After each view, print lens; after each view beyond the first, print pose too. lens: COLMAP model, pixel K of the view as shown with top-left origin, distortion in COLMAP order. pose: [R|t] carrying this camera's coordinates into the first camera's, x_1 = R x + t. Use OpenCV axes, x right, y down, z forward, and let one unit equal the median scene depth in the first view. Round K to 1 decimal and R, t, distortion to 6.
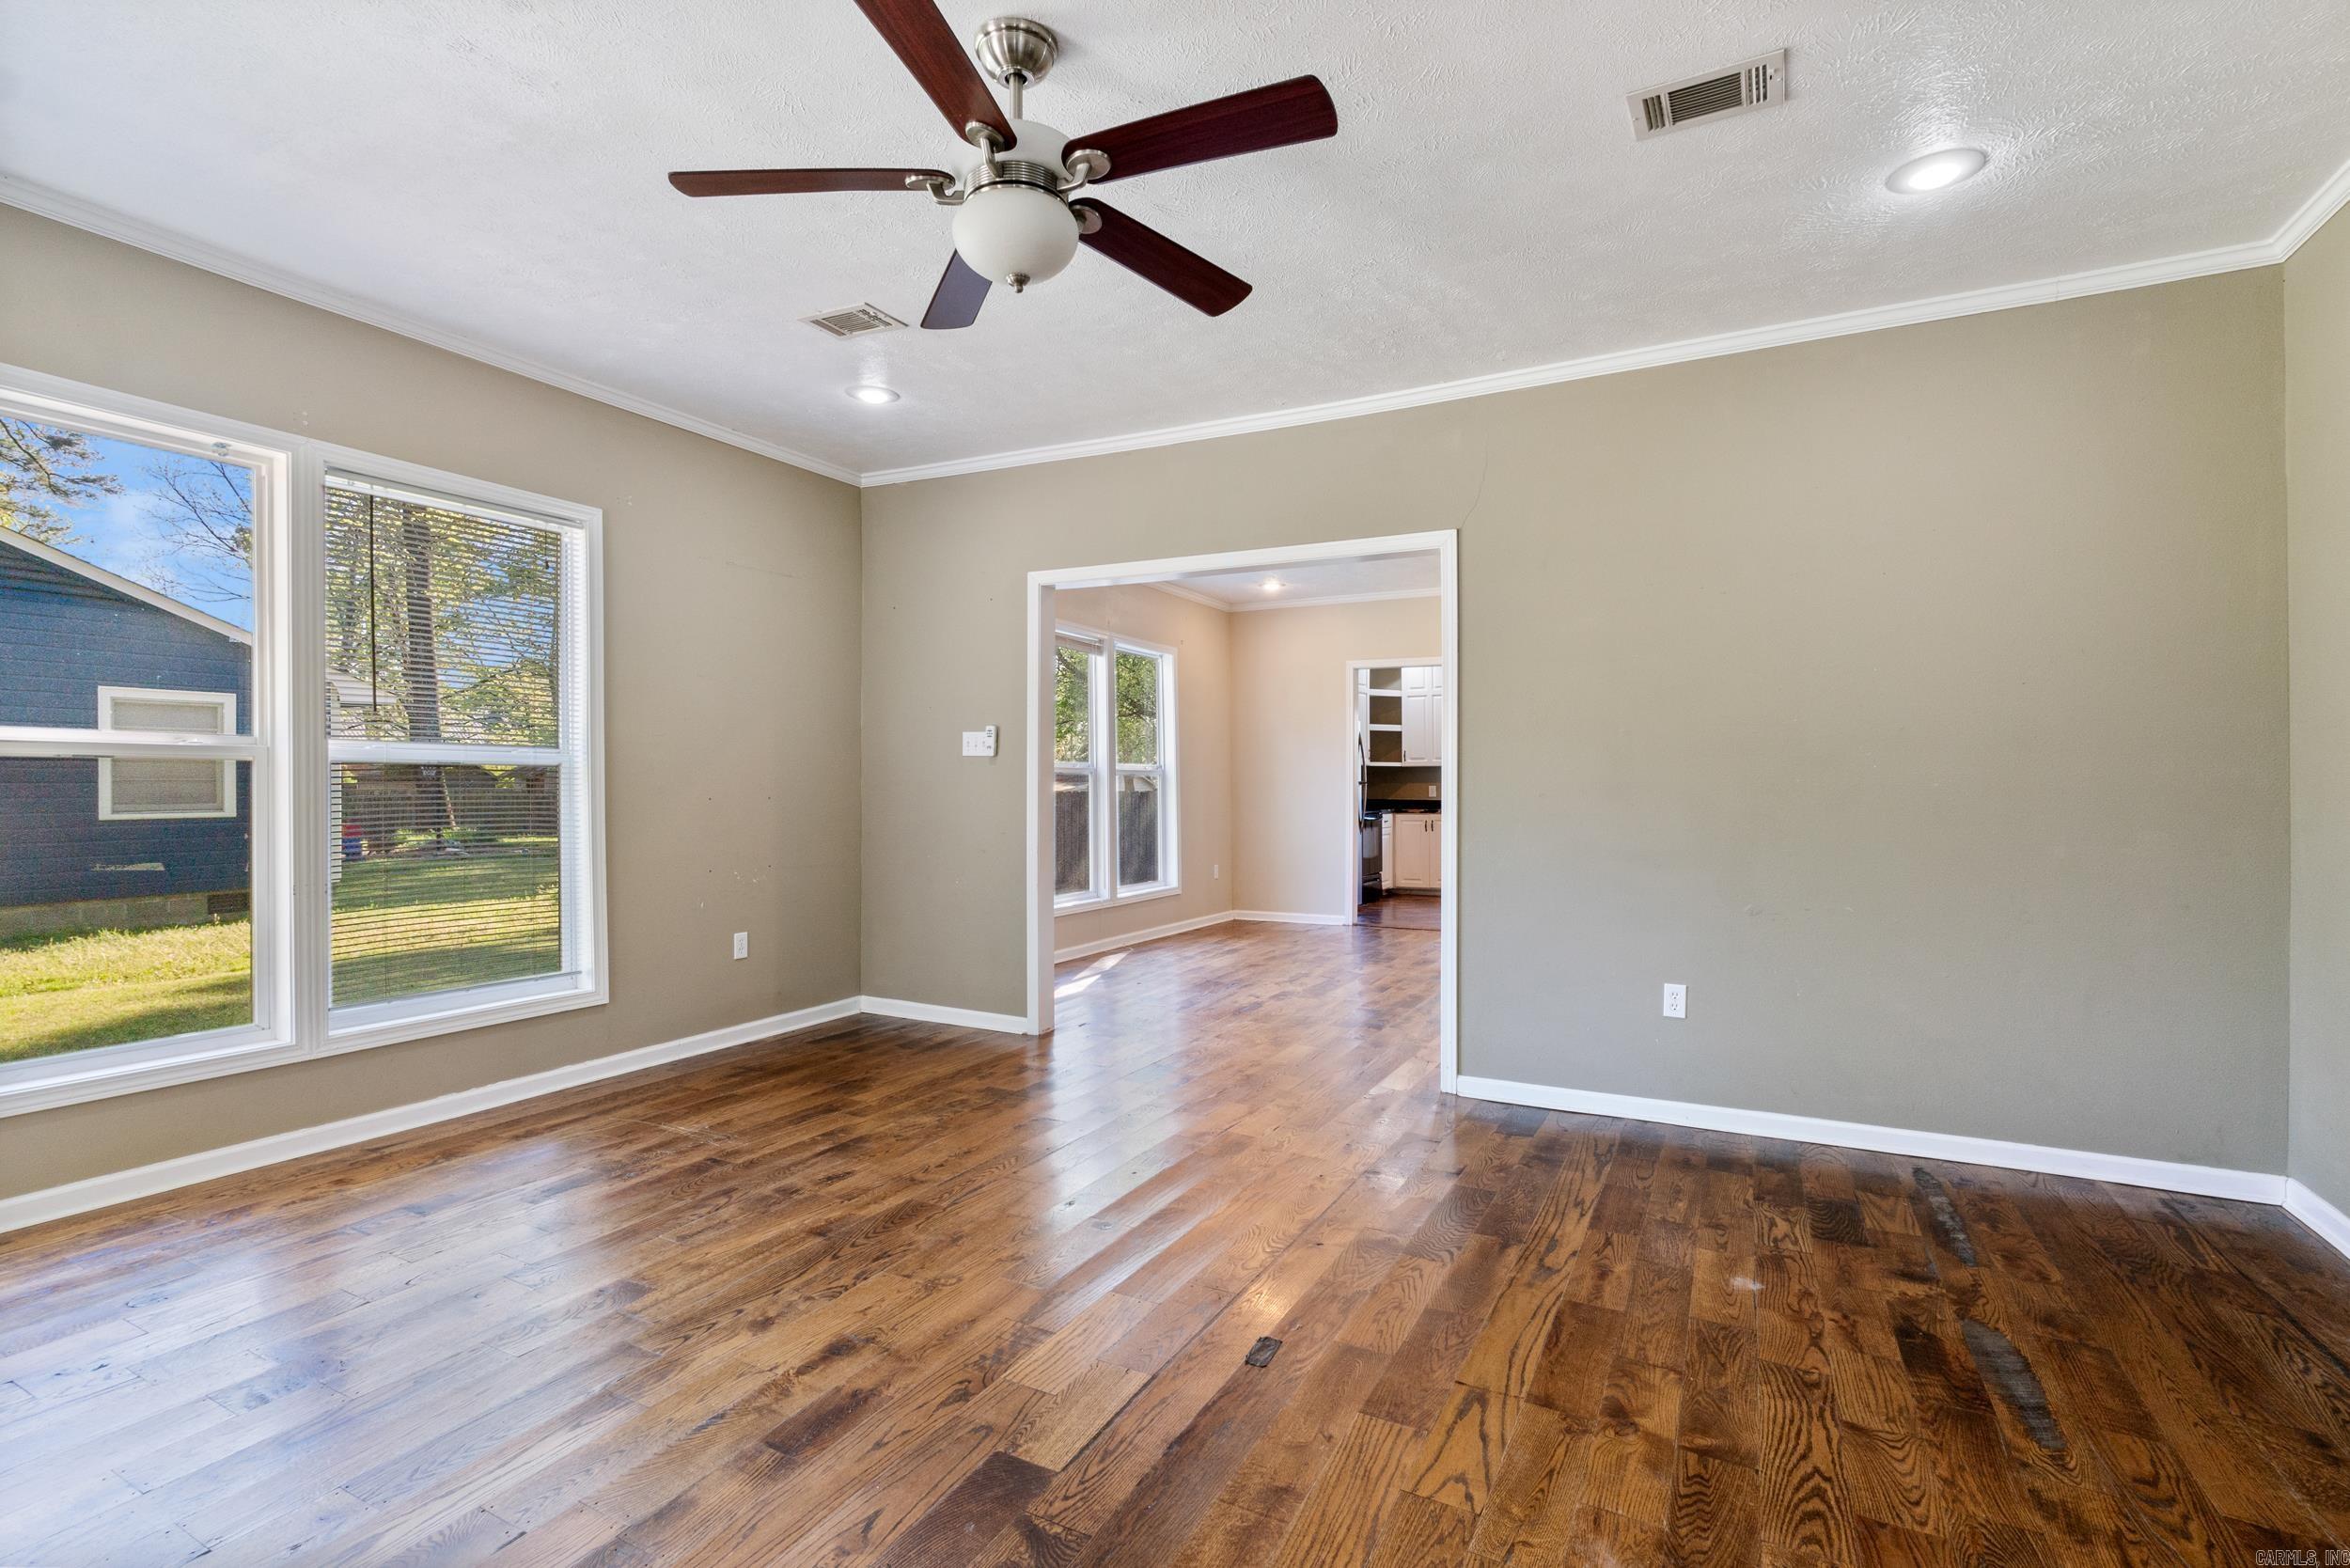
lens RADIAL K [[1092.3, 0, 1162.9], [0, 1092.3, 781.1], [0, 0, 1]] dist [-0.009309, 0.001972]
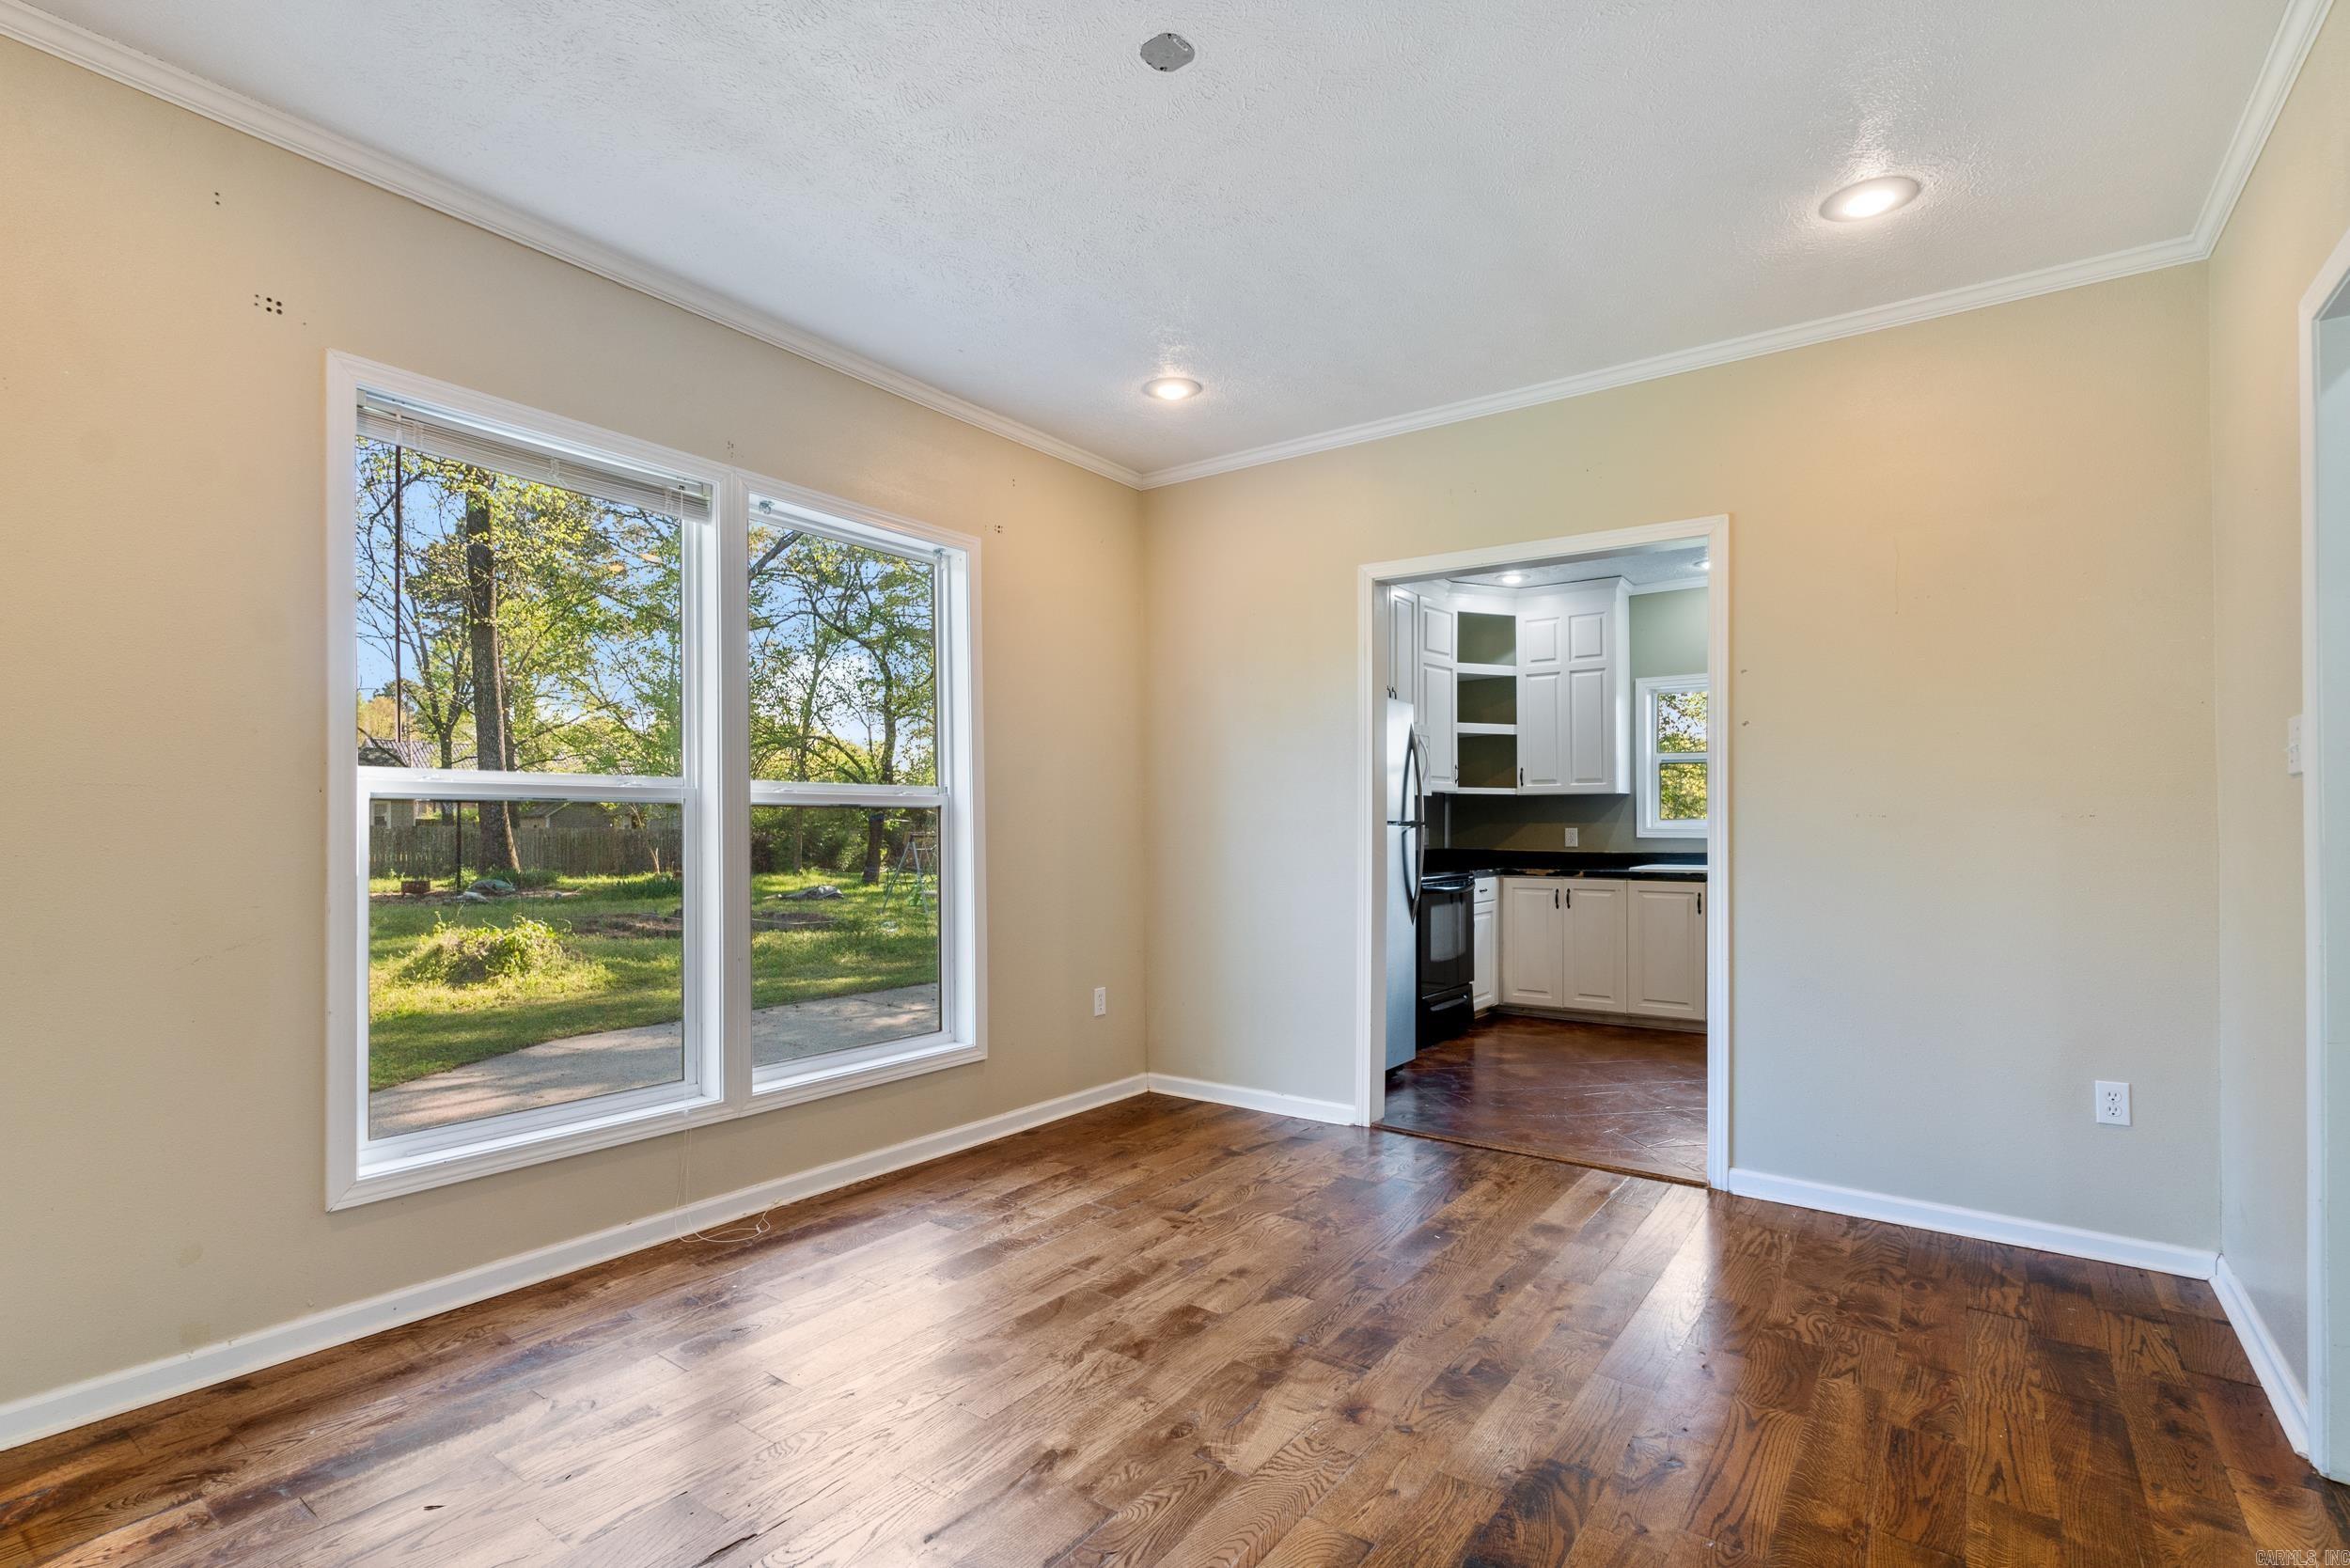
lens RADIAL K [[1092.3, 0, 1159.1], [0, 1092.3, 826.7], [0, 0, 1]] dist [-0.009309, 0.001972]
pose [[0.988588, 0.001332, -0.150636, 0.331426], [-0.000295, 0.999976, 0.006908, -0.001132], [0.150641, -0.006784, 0.988565, 1.106913]]
